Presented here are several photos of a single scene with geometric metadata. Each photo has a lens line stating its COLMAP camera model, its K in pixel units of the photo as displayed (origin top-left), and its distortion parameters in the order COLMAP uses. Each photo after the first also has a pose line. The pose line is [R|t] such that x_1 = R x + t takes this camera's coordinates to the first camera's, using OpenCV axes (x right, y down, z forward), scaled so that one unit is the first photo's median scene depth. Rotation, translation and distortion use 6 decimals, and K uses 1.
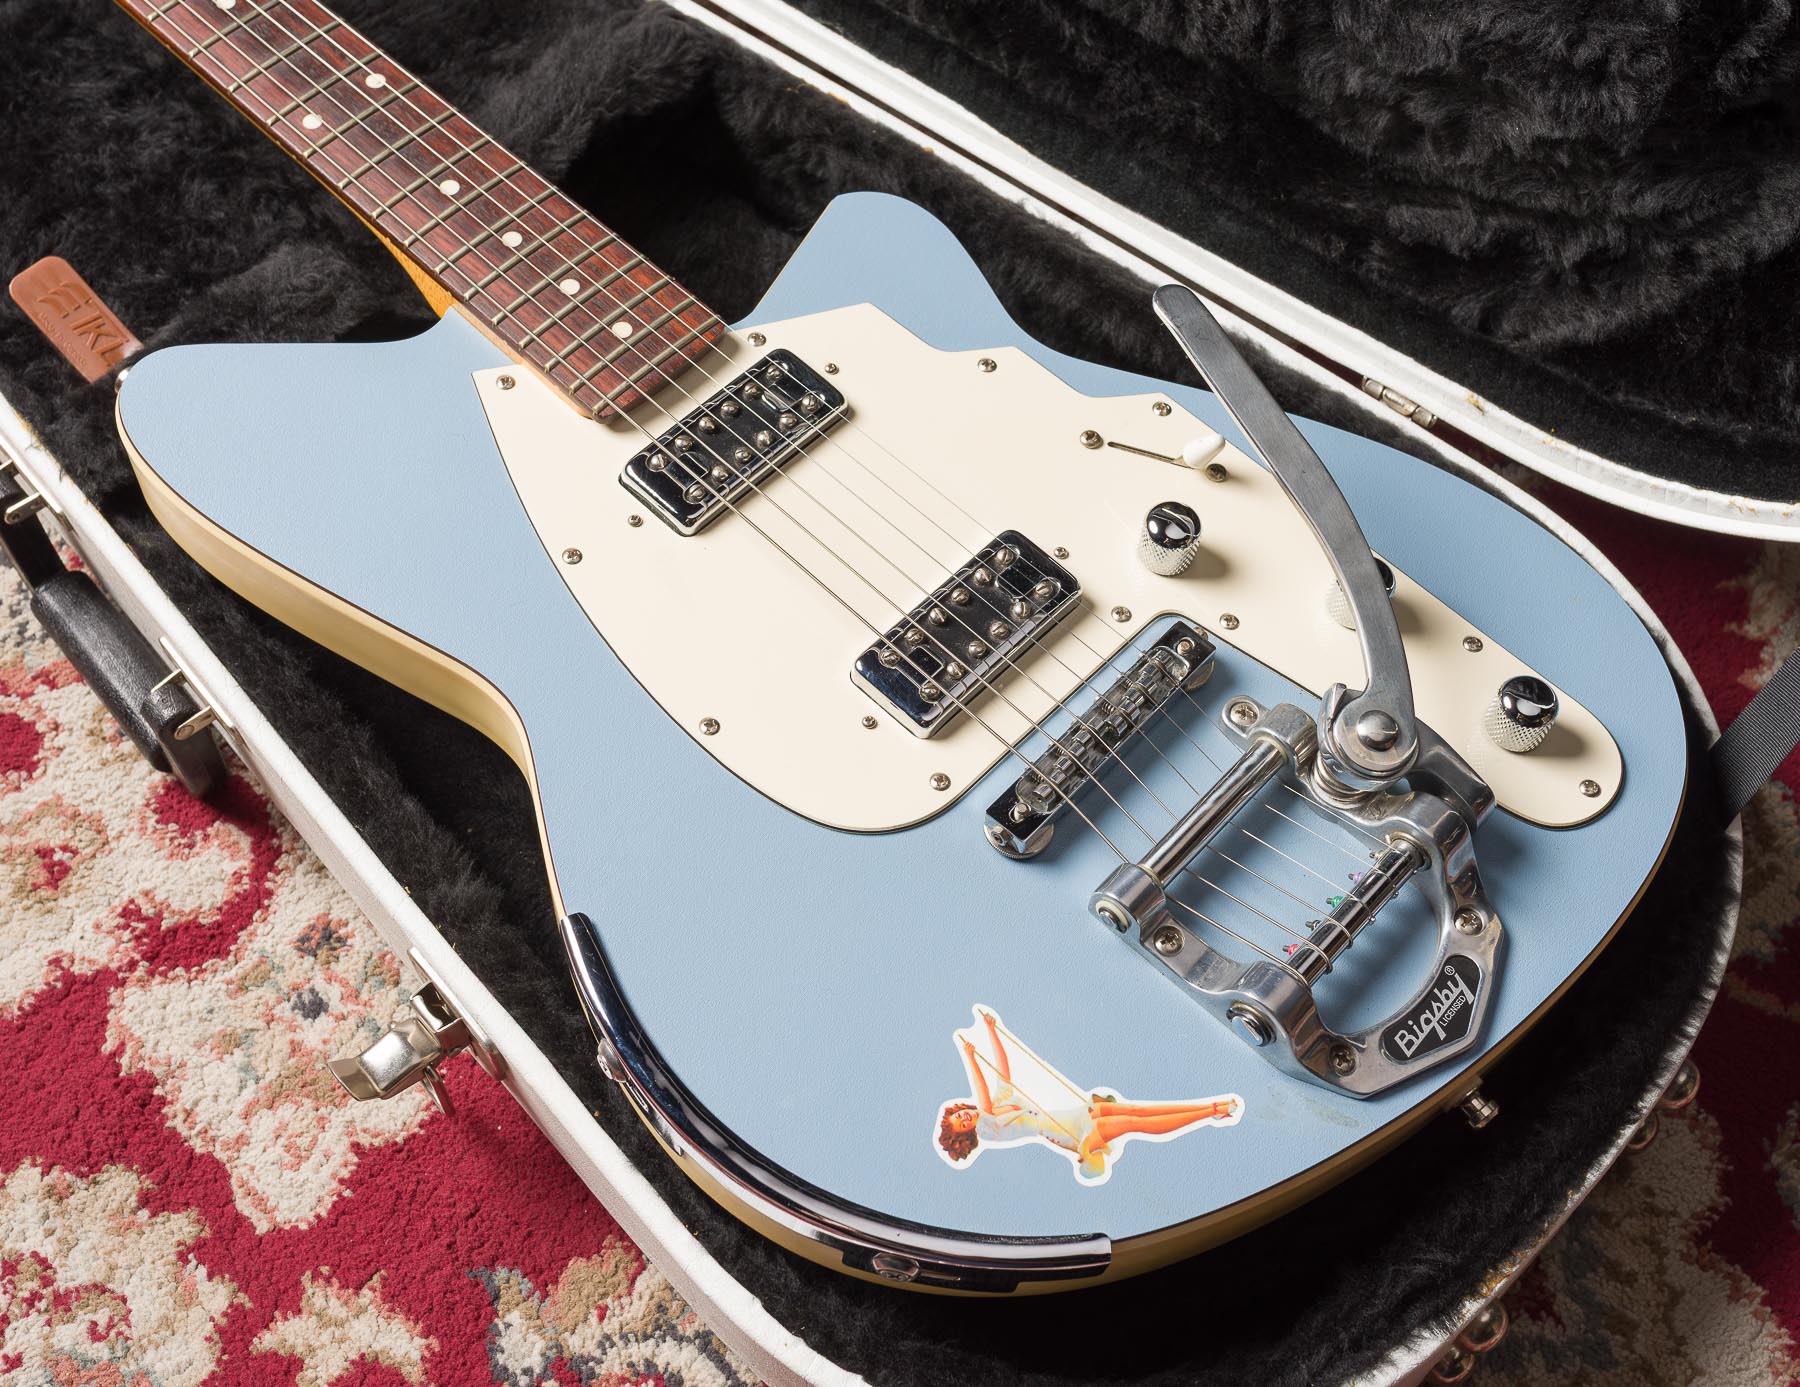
lens RADIAL K [[2270.2, 0, 905.3], [0, 2270.2, 677.9], [0, 0, 1]] dist [0.008873, 0.000000]
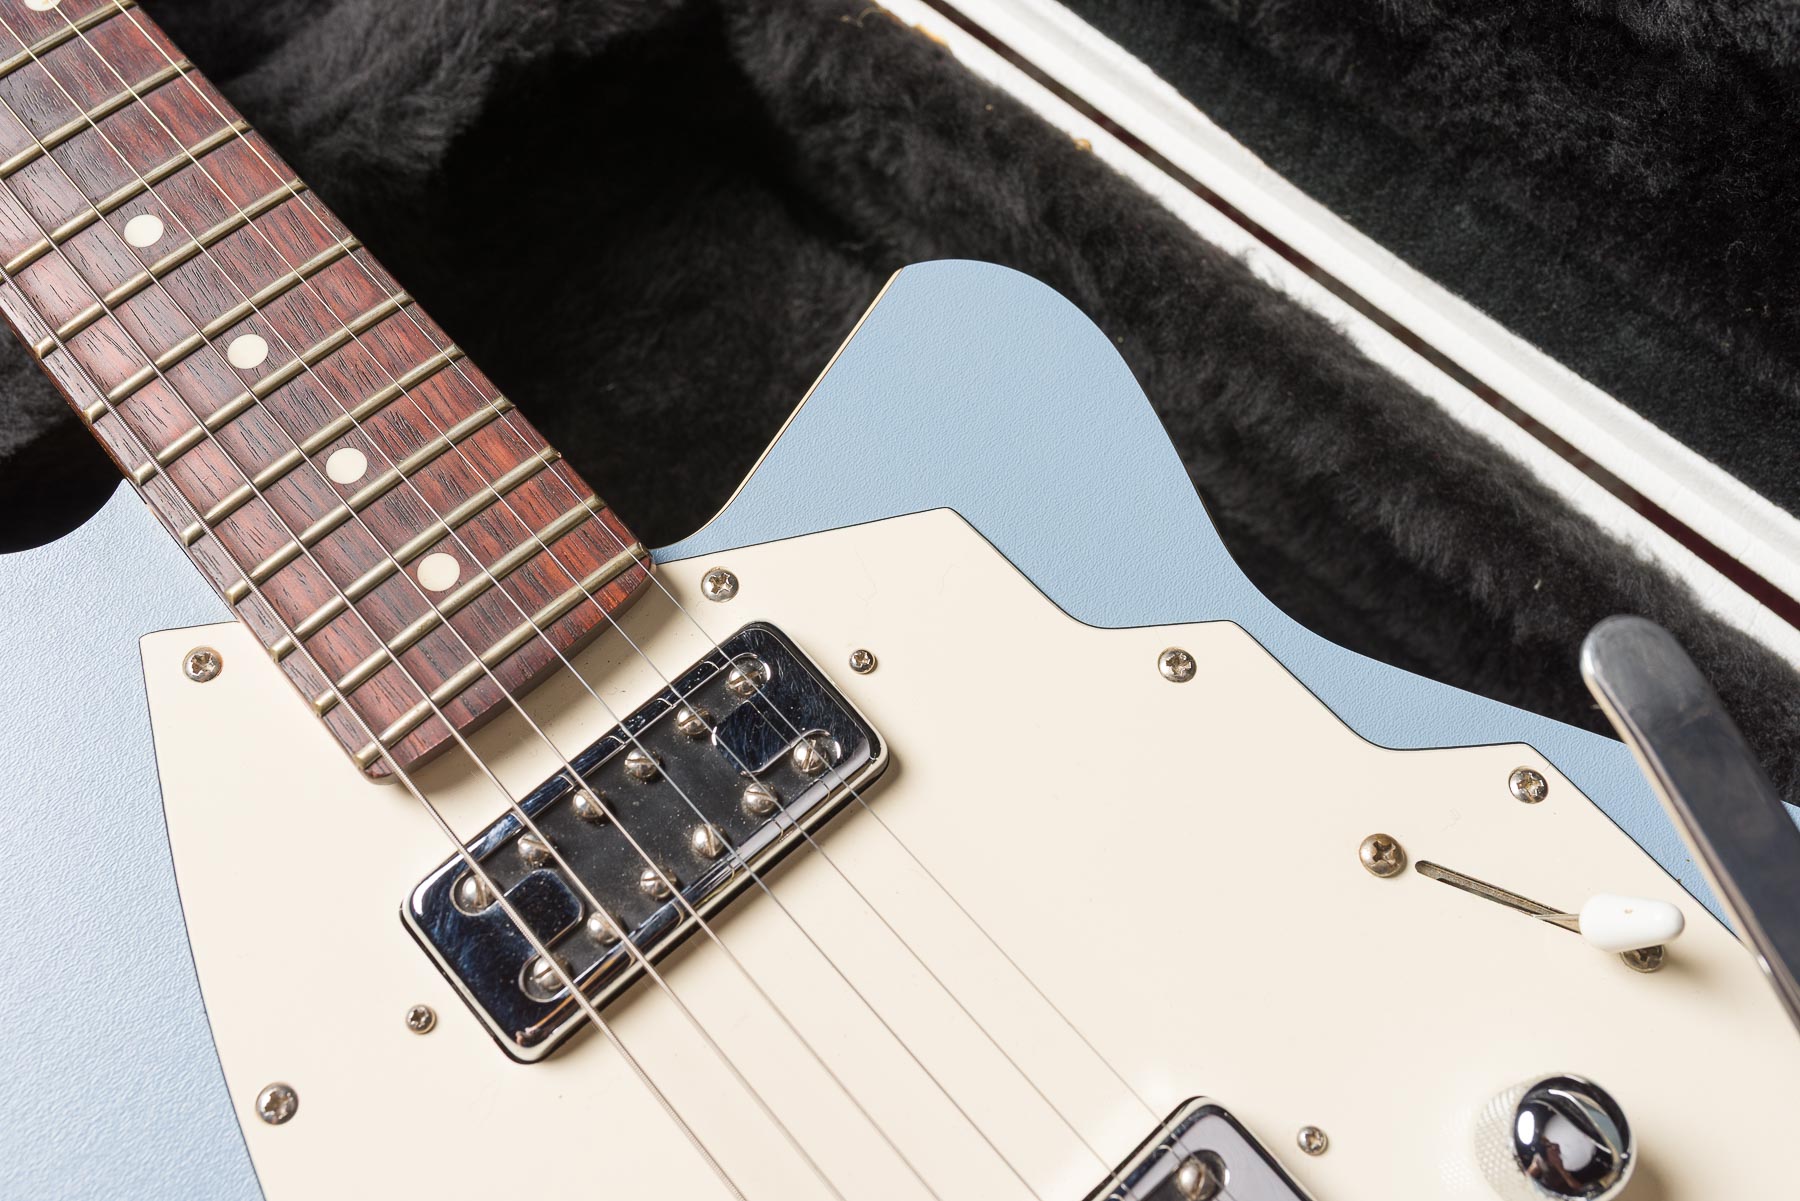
lens RADIAL K [[1801.7, 0, 906.8], [0, 1801.7, 595.9], [0, 0, 1]] dist [0.006340, 0.000000]
pose [[0.996473, 0.066598, -0.051050, -0.003547], [-0.059184, 0.989068, 0.135062, -0.198490], [0.059487, -0.131564, 0.989521, 0.595611]]
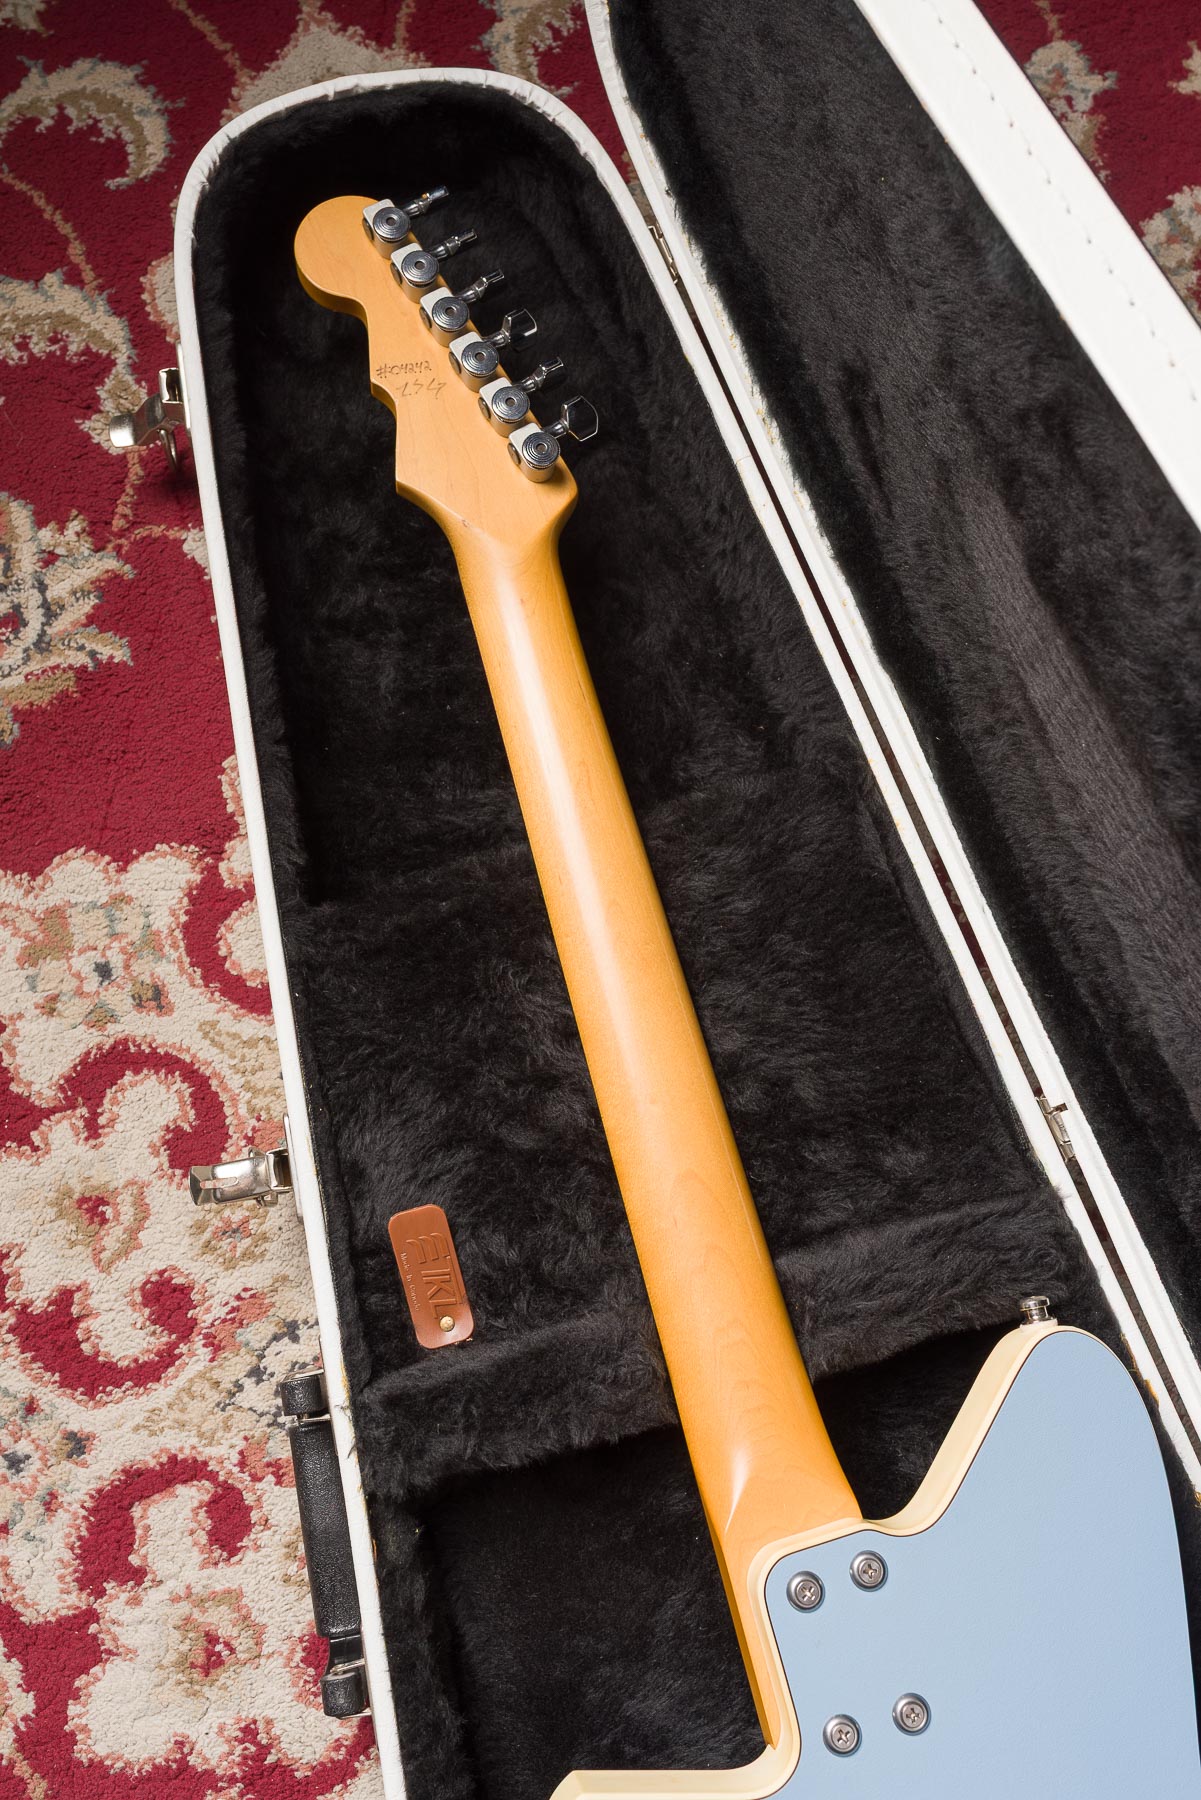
lens RADIAL K [[1801.7, 0, 596.8], [0, 1801.7, 864.9], [0, 0, 1]] dist [0.006340, 0.000000]
pose [[0.859436, 0.506574, -0.068940, -0.353770], [-0.462031, 0.827339, 0.319432, -0.677585], [0.218853, -0.242678, 0.945098, 0.248518]]
